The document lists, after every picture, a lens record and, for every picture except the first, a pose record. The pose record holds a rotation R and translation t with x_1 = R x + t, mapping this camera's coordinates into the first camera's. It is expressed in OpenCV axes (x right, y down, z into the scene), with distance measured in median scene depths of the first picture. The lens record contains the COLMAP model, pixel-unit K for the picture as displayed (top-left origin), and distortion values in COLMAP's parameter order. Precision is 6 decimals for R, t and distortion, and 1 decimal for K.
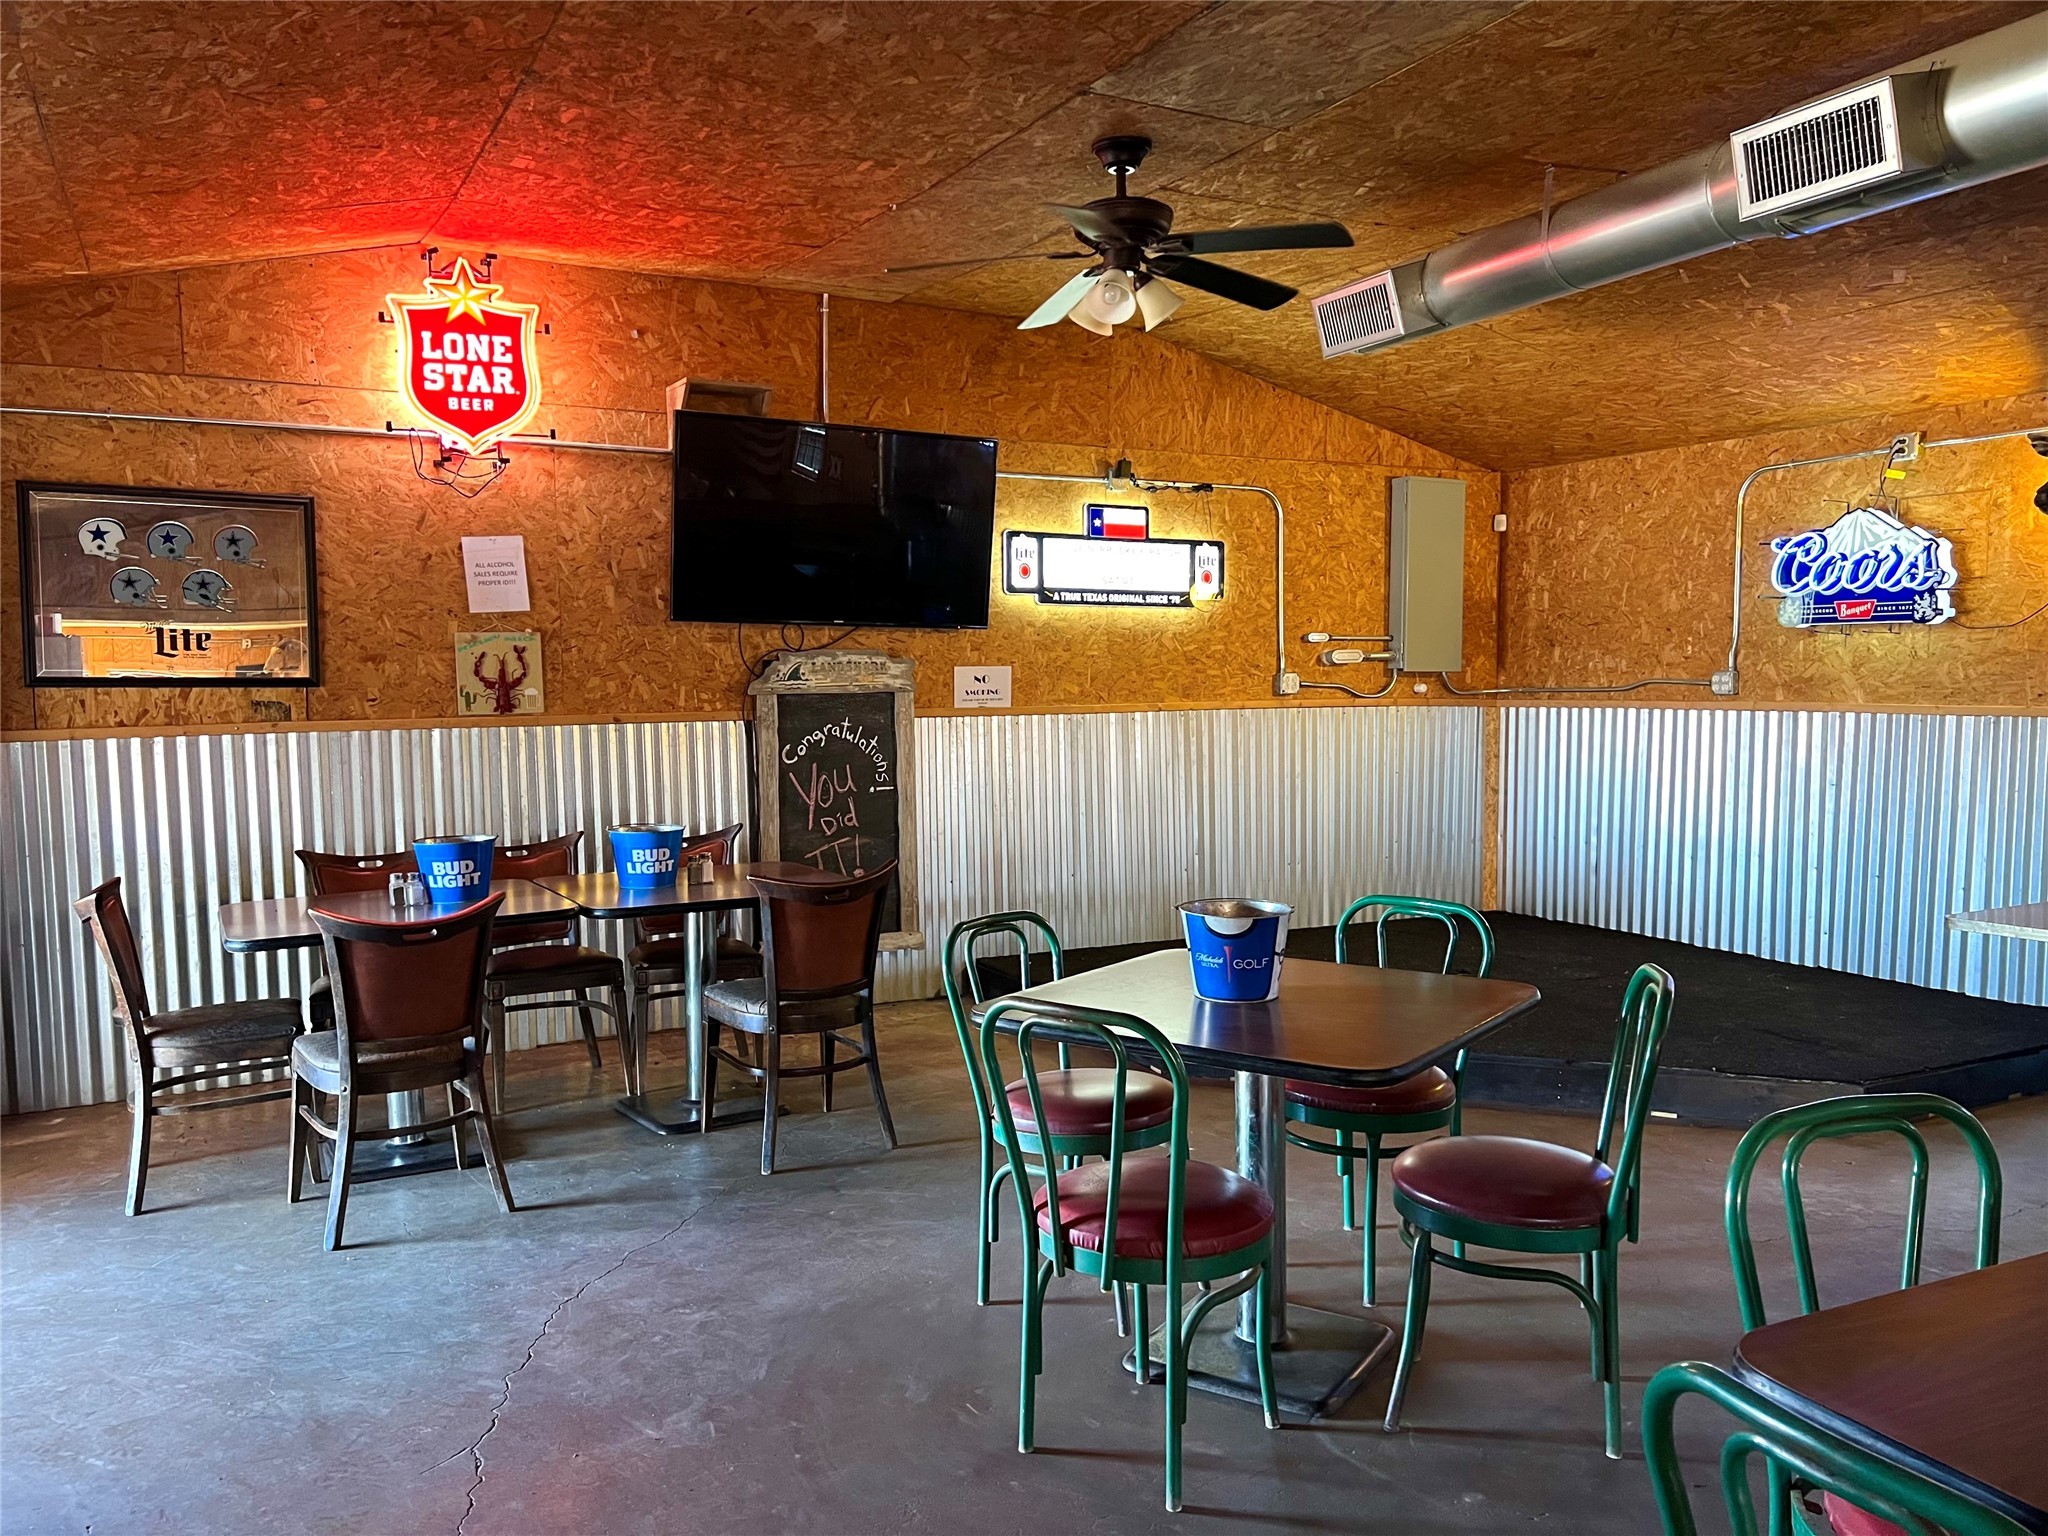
lens RADIAL K [[1539.1, 0, 1018.6], [0, 1539.1, 787.2], [0, 0, 1]] dist [0.062480, -0.072219]
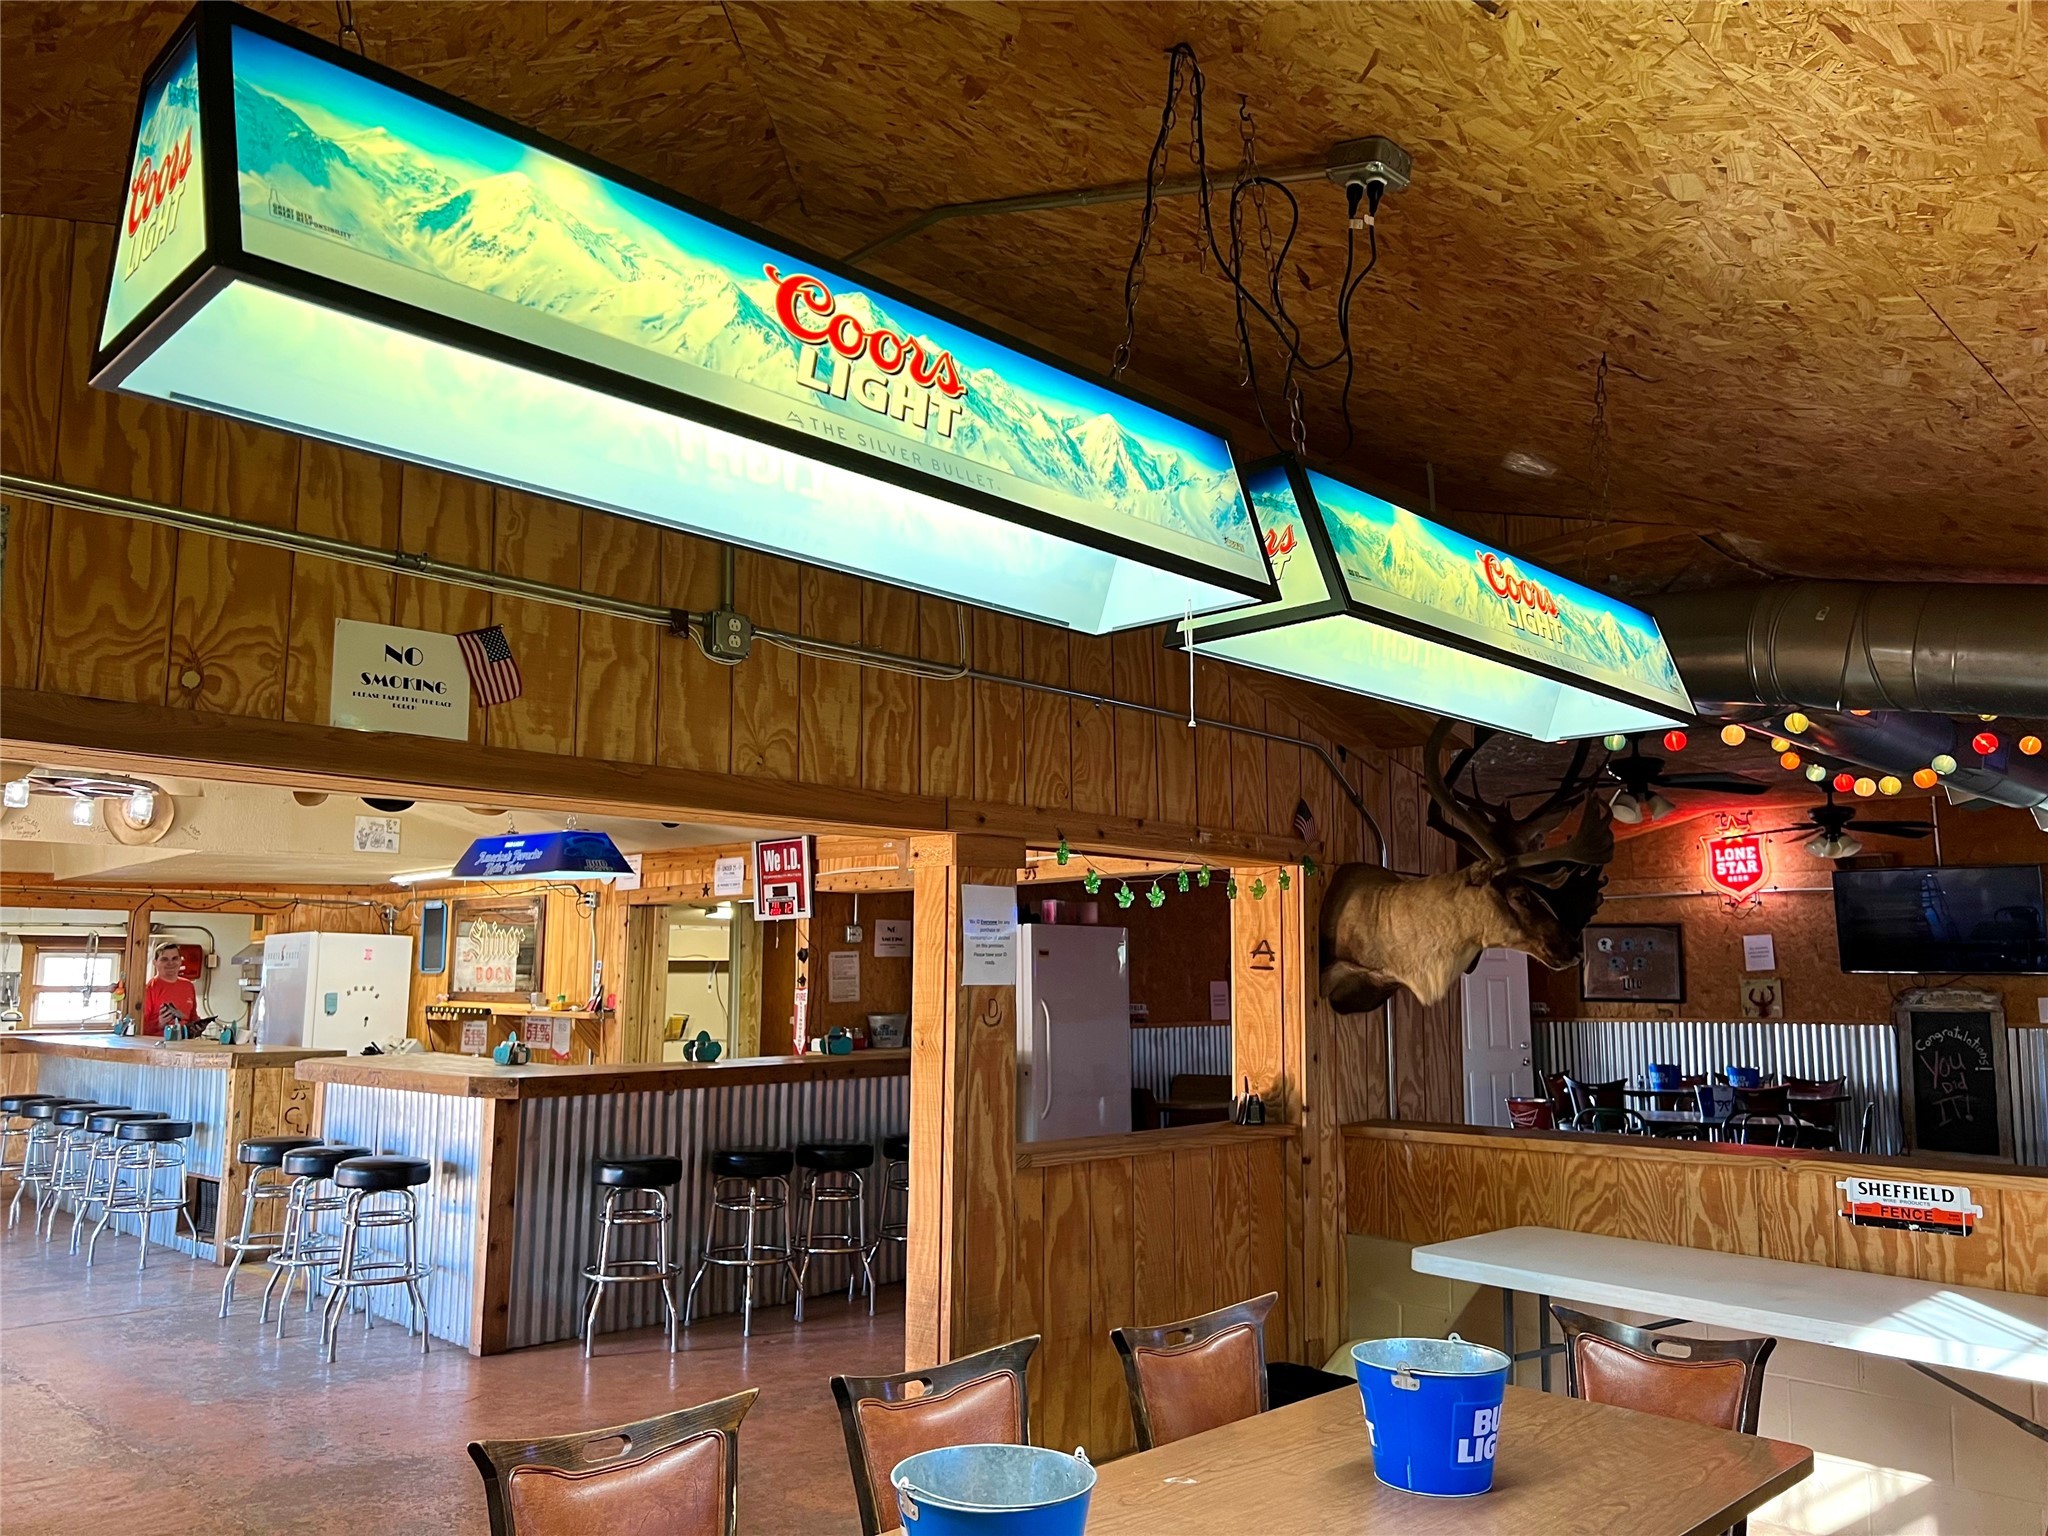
lens RADIAL K [[1547.6, 0, 1017.9], [0, 1547.6, 799.8], [0, 0, 1]] dist [0.056313, -0.069735]
pose [[0.304951, -0.105633, -0.946492, 1.332555], [-0.073246, 0.988285, -0.133896, 0.018144], [0.949547, 0.110158, 0.293641, -0.600371]]
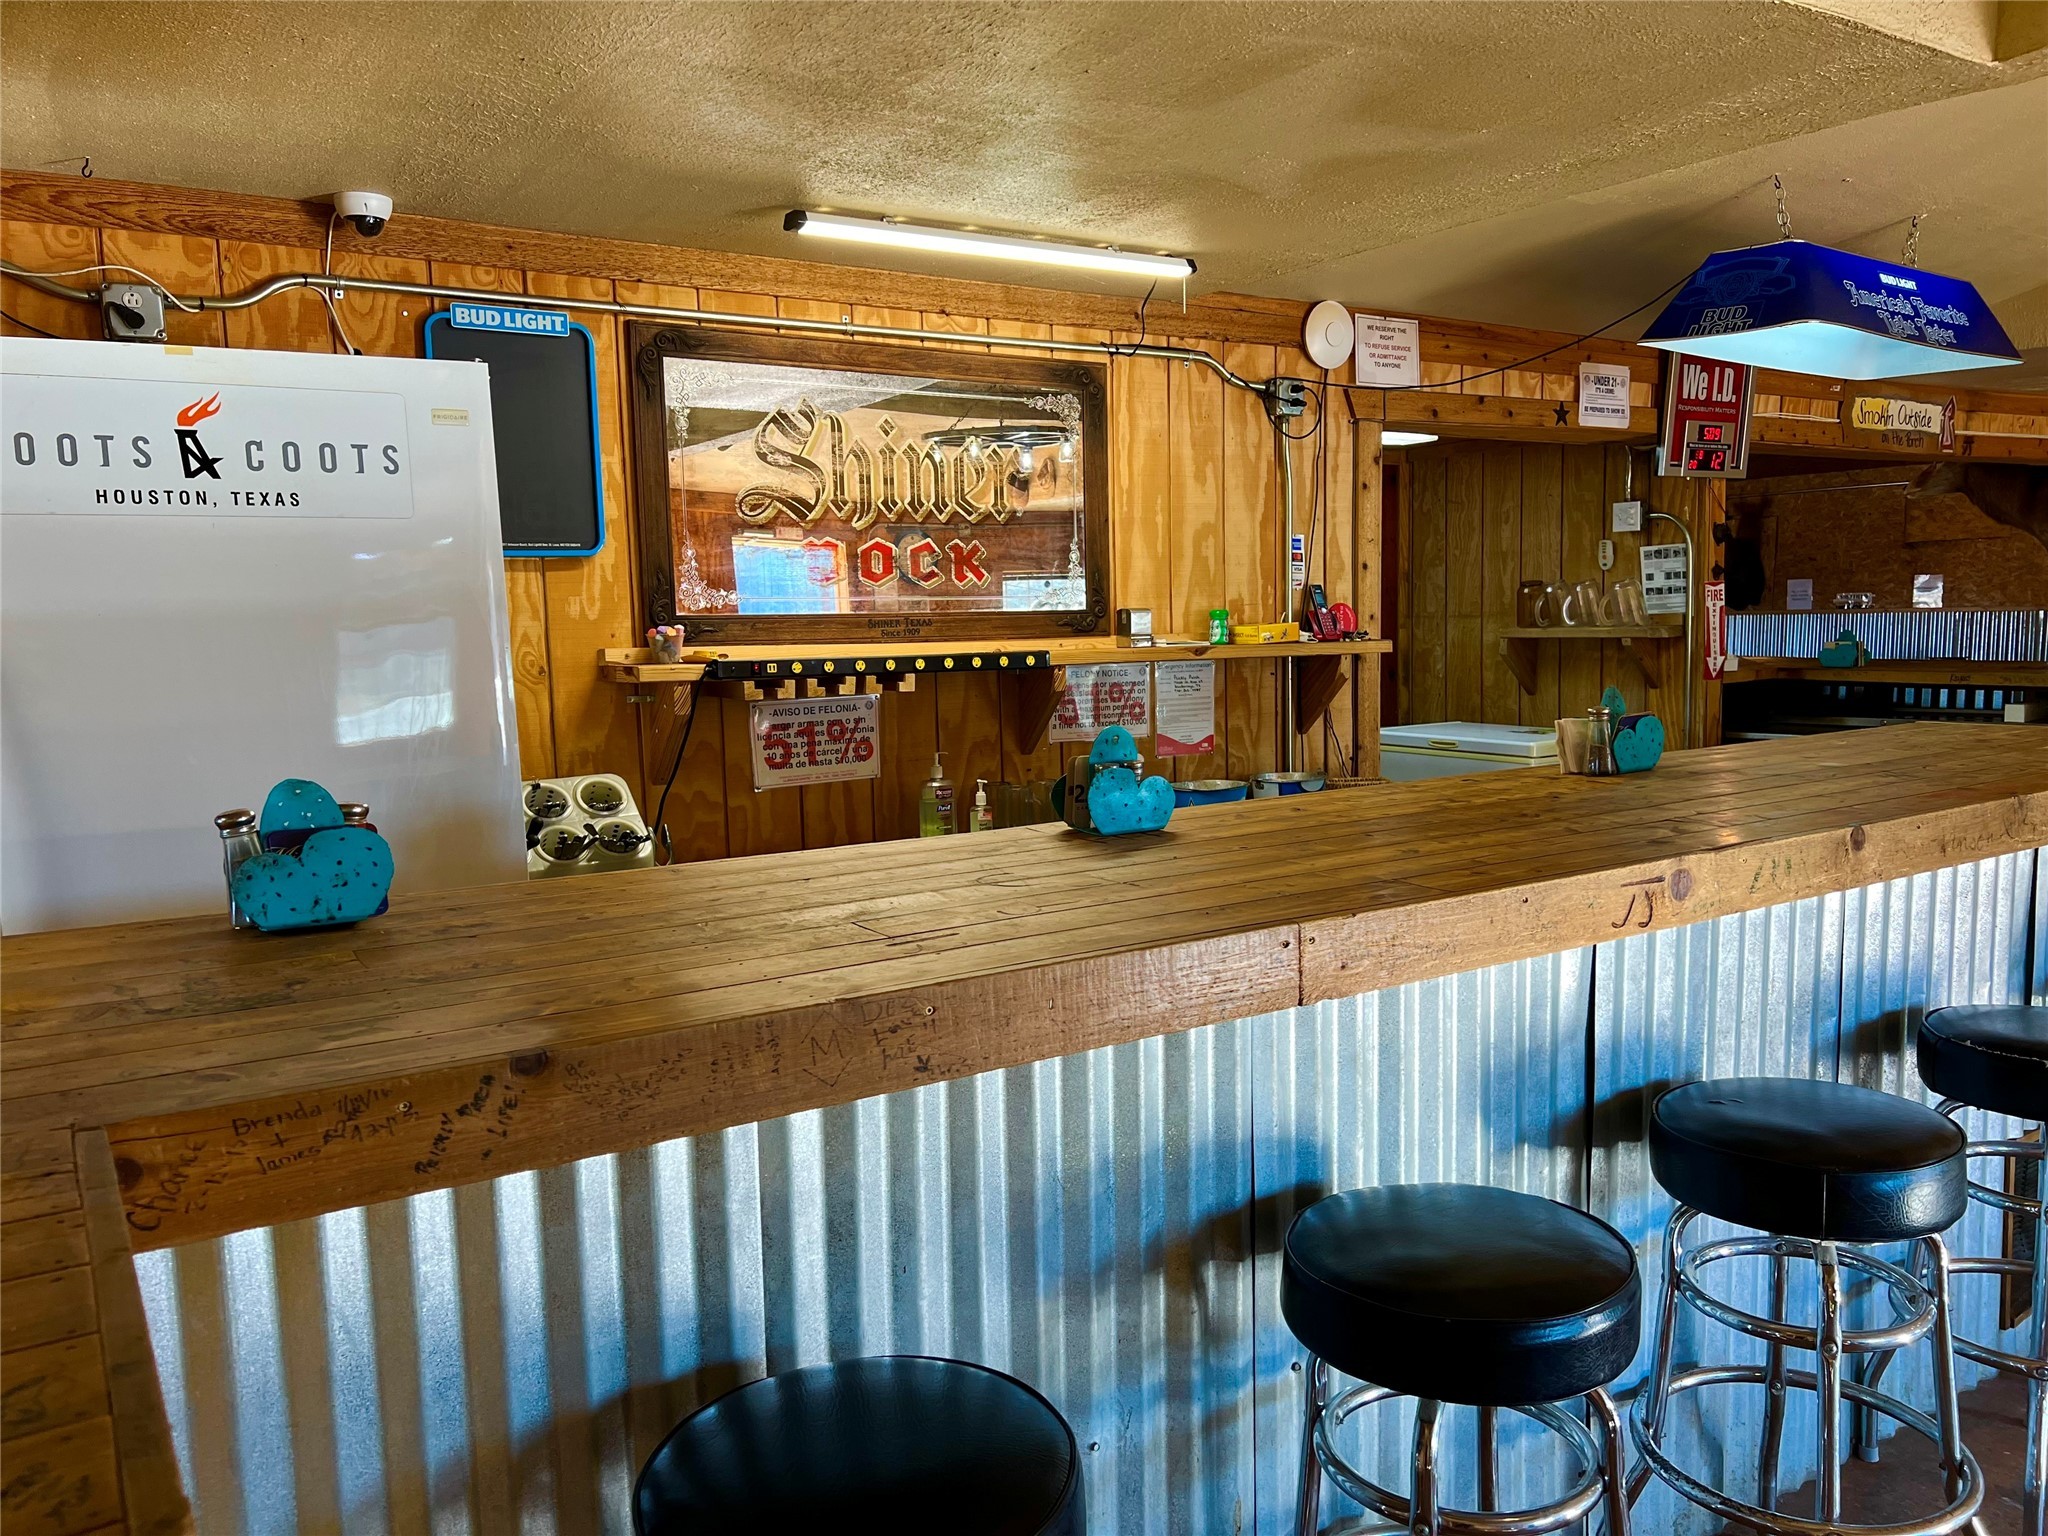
lens RADIAL K [[1547.6, 0, 1017.9], [0, 1547.6, 799.8], [0, 0, 1]] dist [0.056313, -0.069735]
pose [[0.995252, -0.031975, 0.091926, -0.611444], [0.027692, 0.998488, 0.047492, 0.090640], [-0.093305, -0.044721, 0.994633, -1.288503]]
